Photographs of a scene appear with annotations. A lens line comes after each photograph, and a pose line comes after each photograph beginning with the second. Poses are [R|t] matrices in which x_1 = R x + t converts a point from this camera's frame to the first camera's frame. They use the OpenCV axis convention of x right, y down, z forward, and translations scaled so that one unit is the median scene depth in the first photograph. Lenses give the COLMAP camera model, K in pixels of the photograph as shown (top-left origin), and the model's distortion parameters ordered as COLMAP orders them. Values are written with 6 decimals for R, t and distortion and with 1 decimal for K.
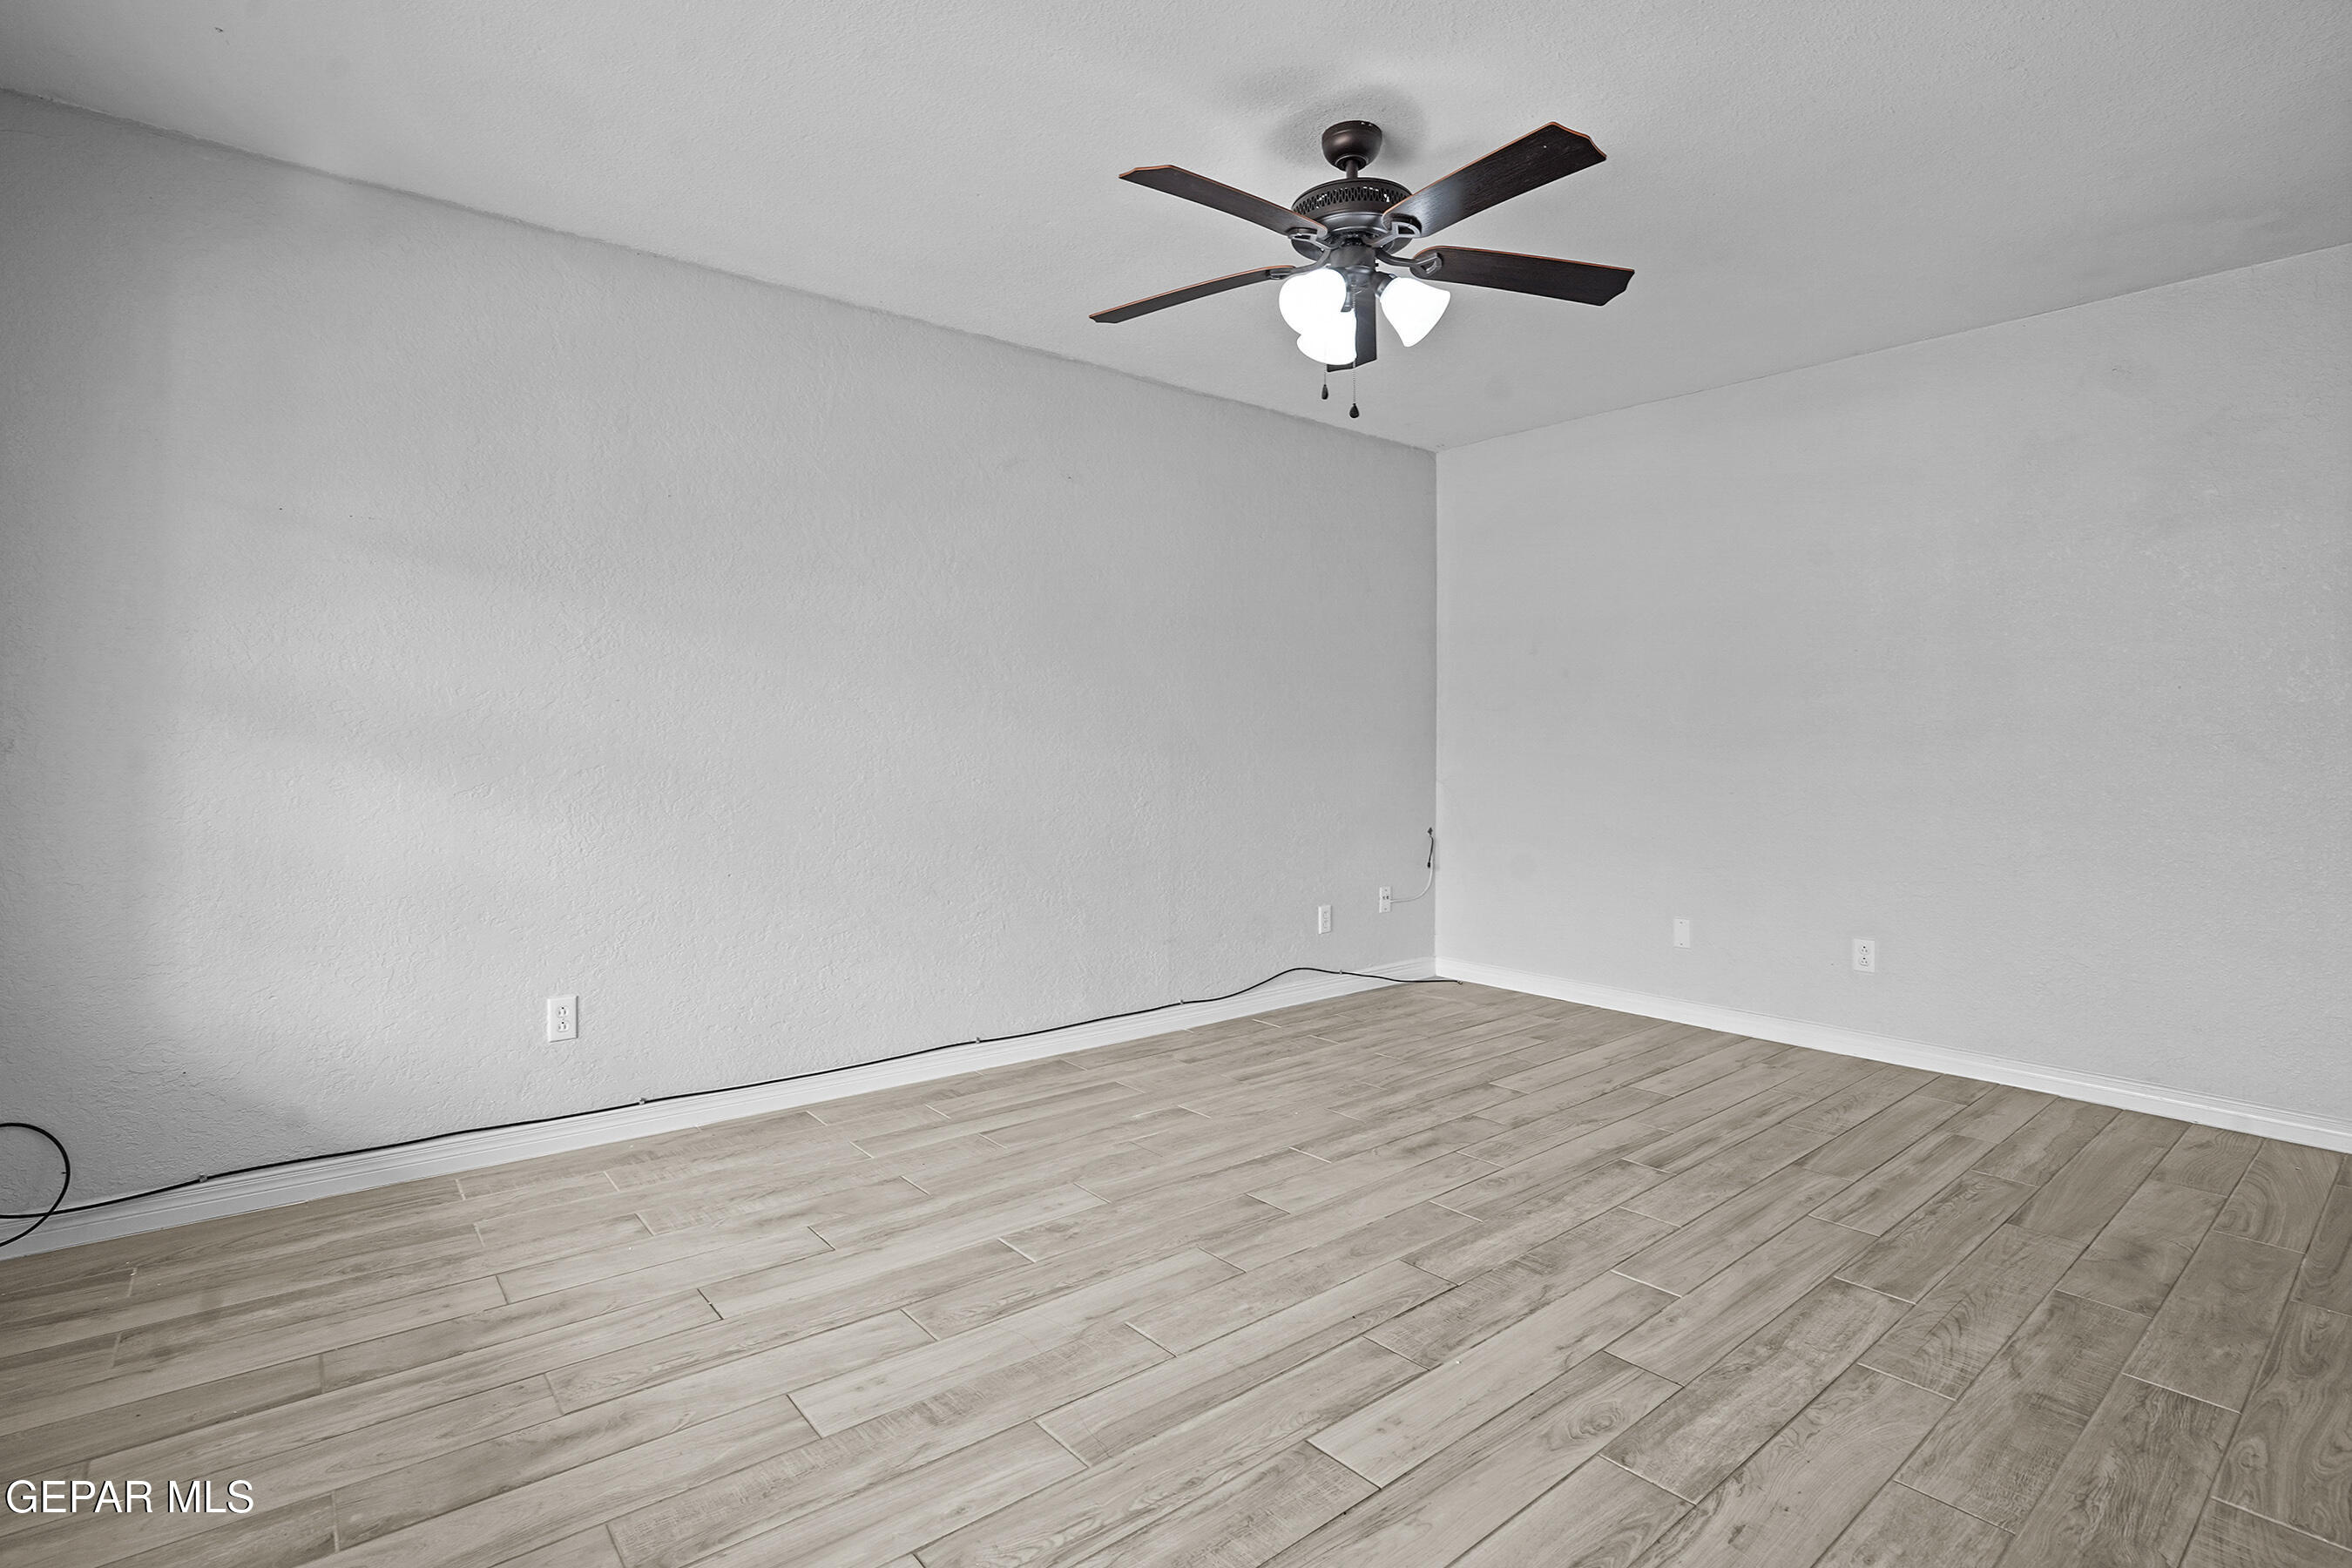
lens RADIAL K [[1120.5, 0, 1174.9], [0, 1120.5, 778.5], [0, 0, 1]] dist [-0.000644, 0.000796]
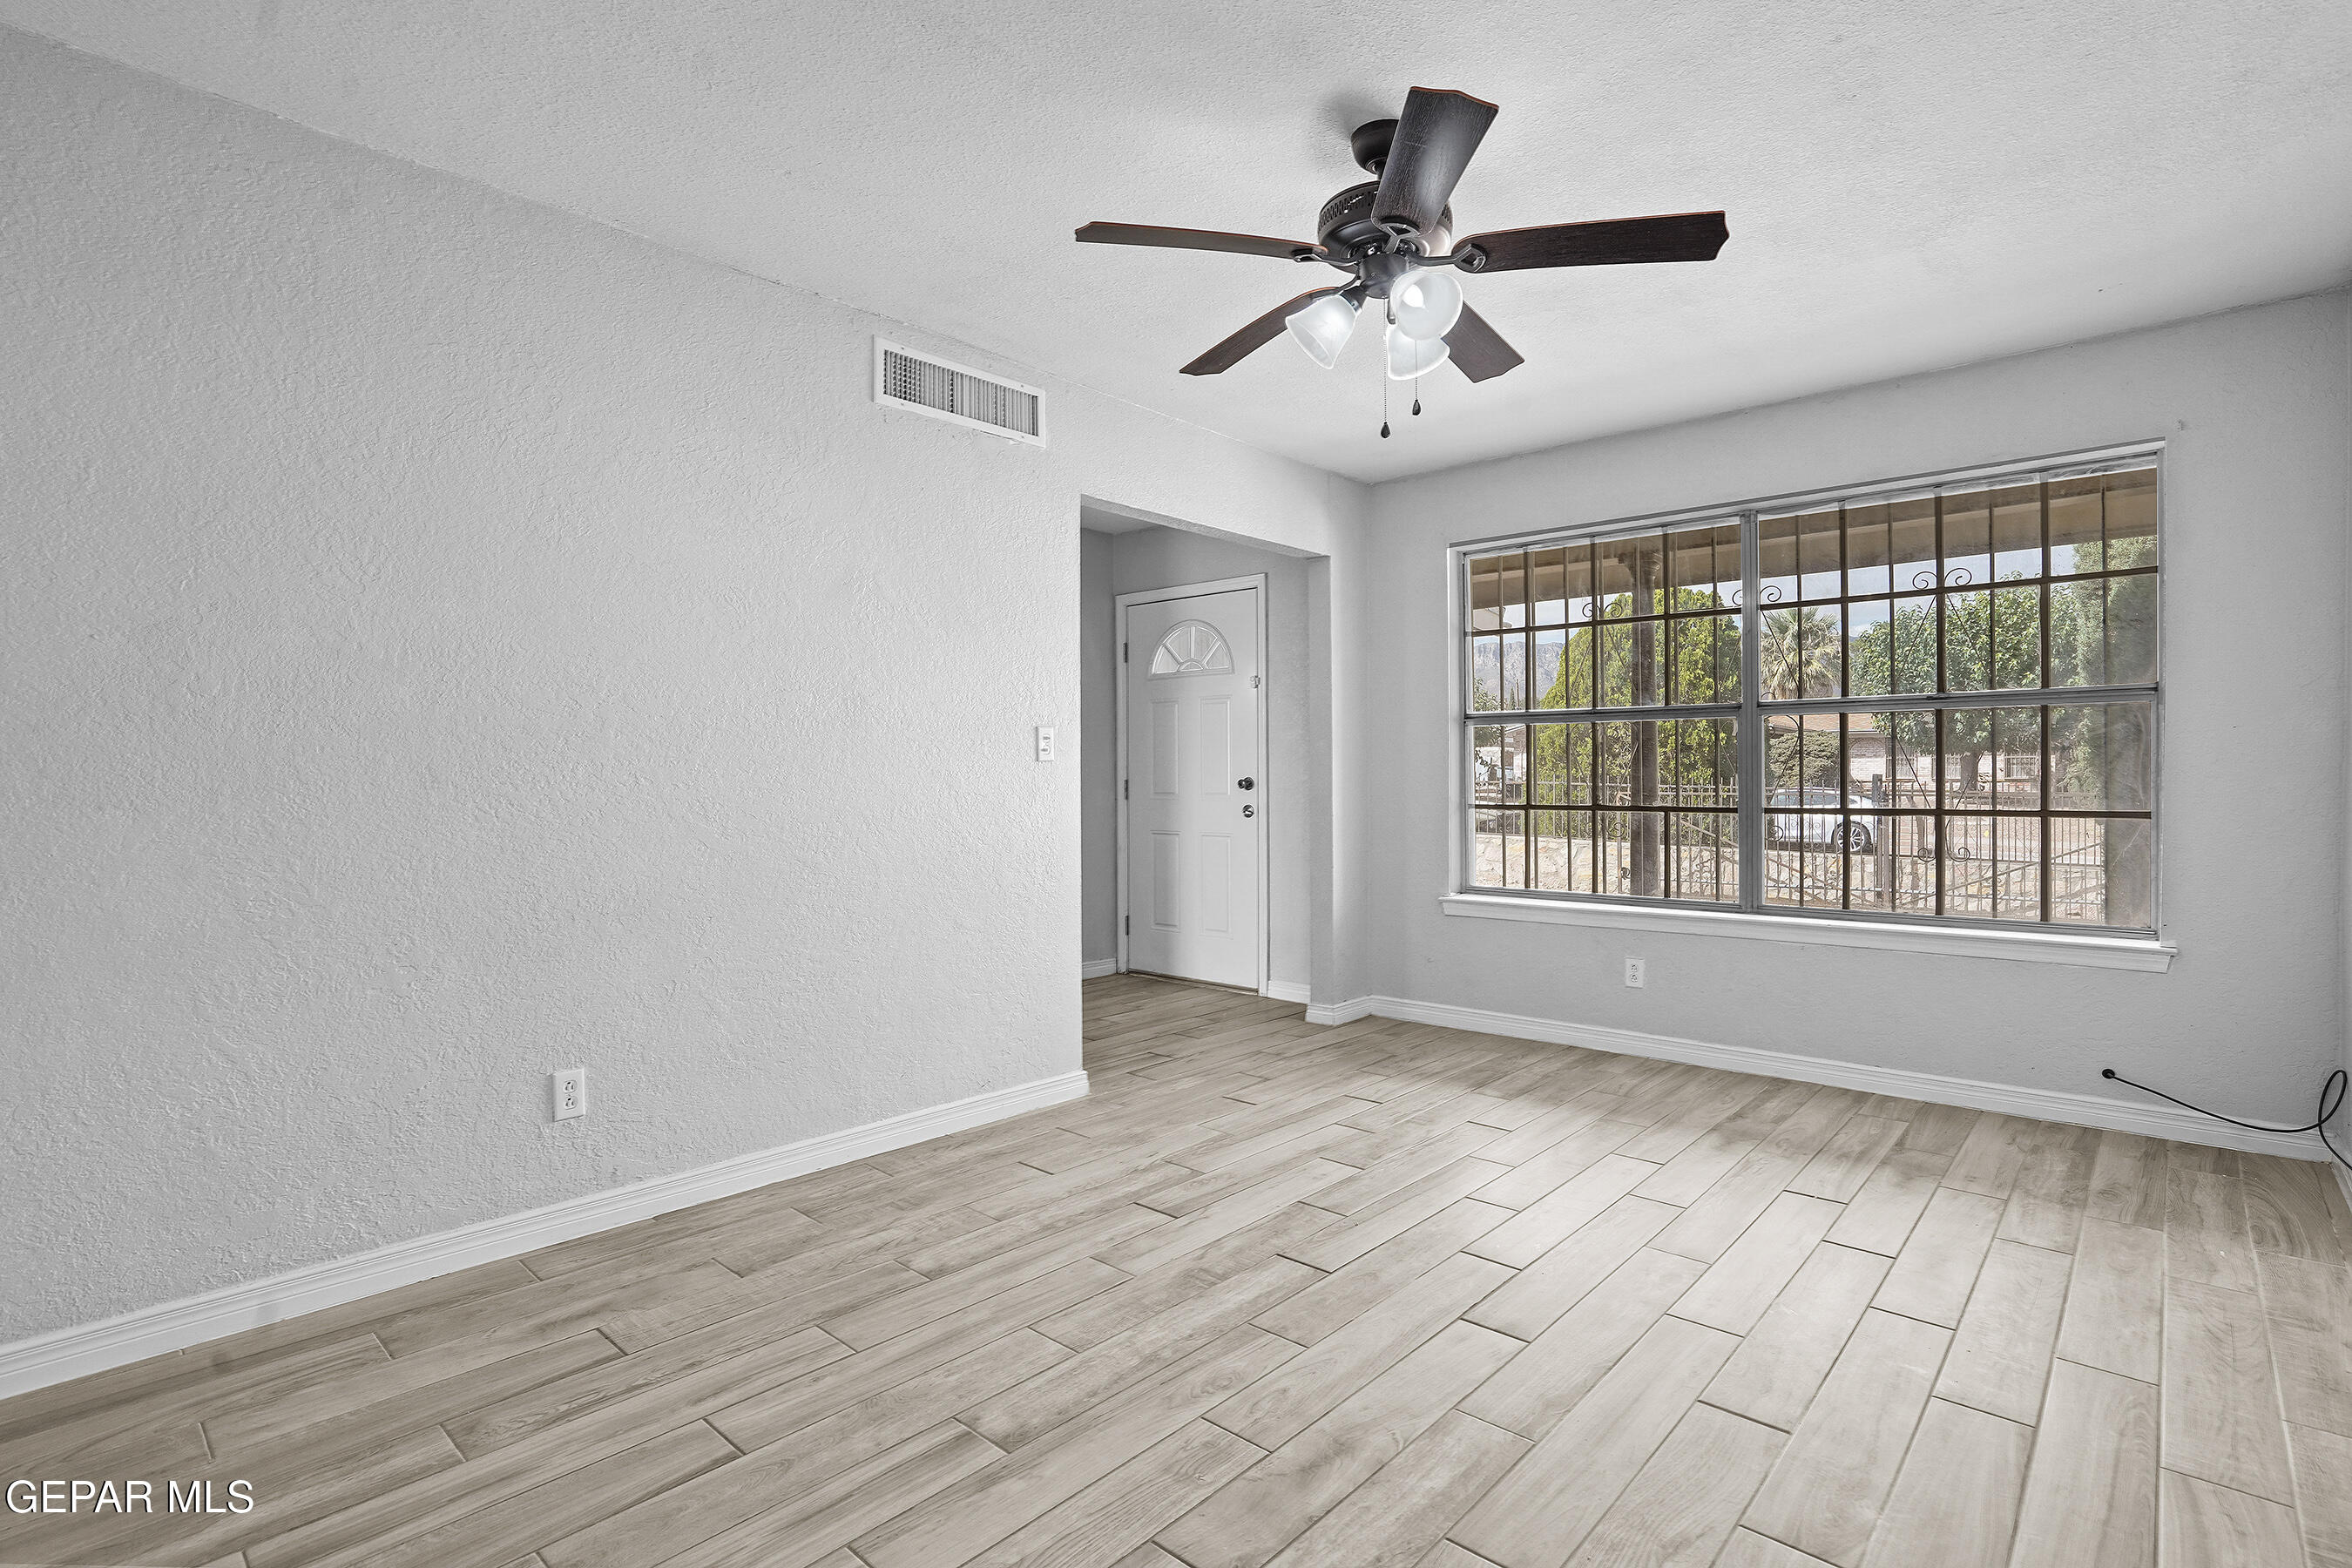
lens RADIAL K [[1120.5, 0, 1176.8], [0, 1120.5, 780.6], [0, 0, 1]] dist [-0.000644, 0.000796]
pose [[-0.990591, -0.007424, -0.136656, 0.527329], [-0.011829, 0.999435, 0.031455, -0.068775], [0.136345, 0.032776, -0.990119, 2.159615]]
